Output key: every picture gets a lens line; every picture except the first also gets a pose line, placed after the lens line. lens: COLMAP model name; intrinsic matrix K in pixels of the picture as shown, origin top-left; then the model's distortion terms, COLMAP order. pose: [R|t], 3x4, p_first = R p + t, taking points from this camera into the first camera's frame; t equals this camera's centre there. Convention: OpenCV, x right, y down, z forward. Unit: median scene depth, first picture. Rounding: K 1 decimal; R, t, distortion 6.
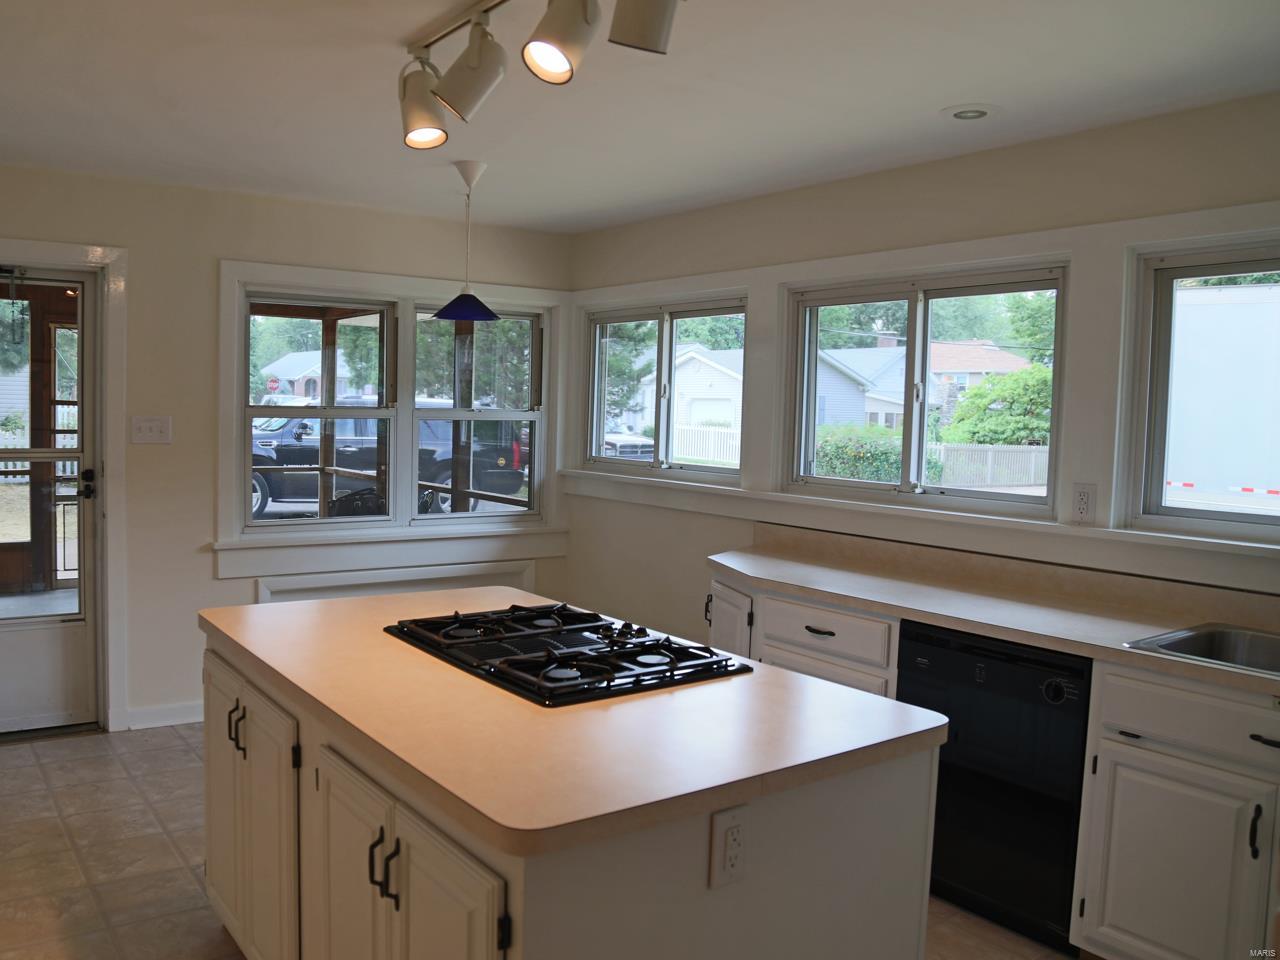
lens RADIAL K [[1008.5, 0, 634.8], [0, 1008.5, 475.7], [0, 0, 1]] dist [-0.028674, 0.017559]
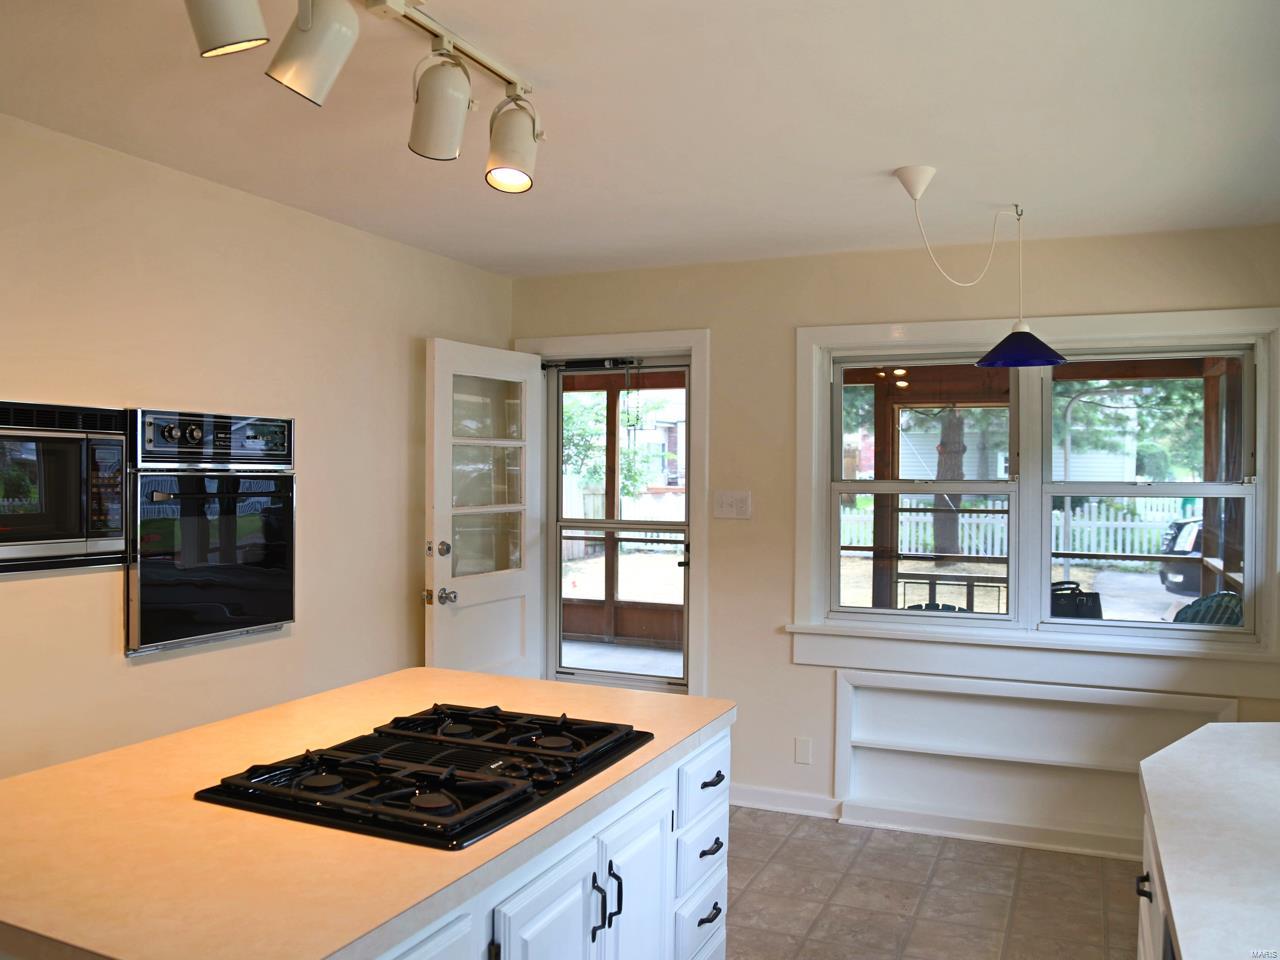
lens RADIAL K [[1092.0, 0, 639.7], [0, 1092.0, 477.0], [0, 0, 1]] dist [-0.013427, -0.006500]
pose [[0.556008, -0.013901, -0.831061, 0.349651], [-0.051581, 0.997356, -0.051192, -0.011498], [0.829575, 0.071330, 0.553821, 0.292210]]
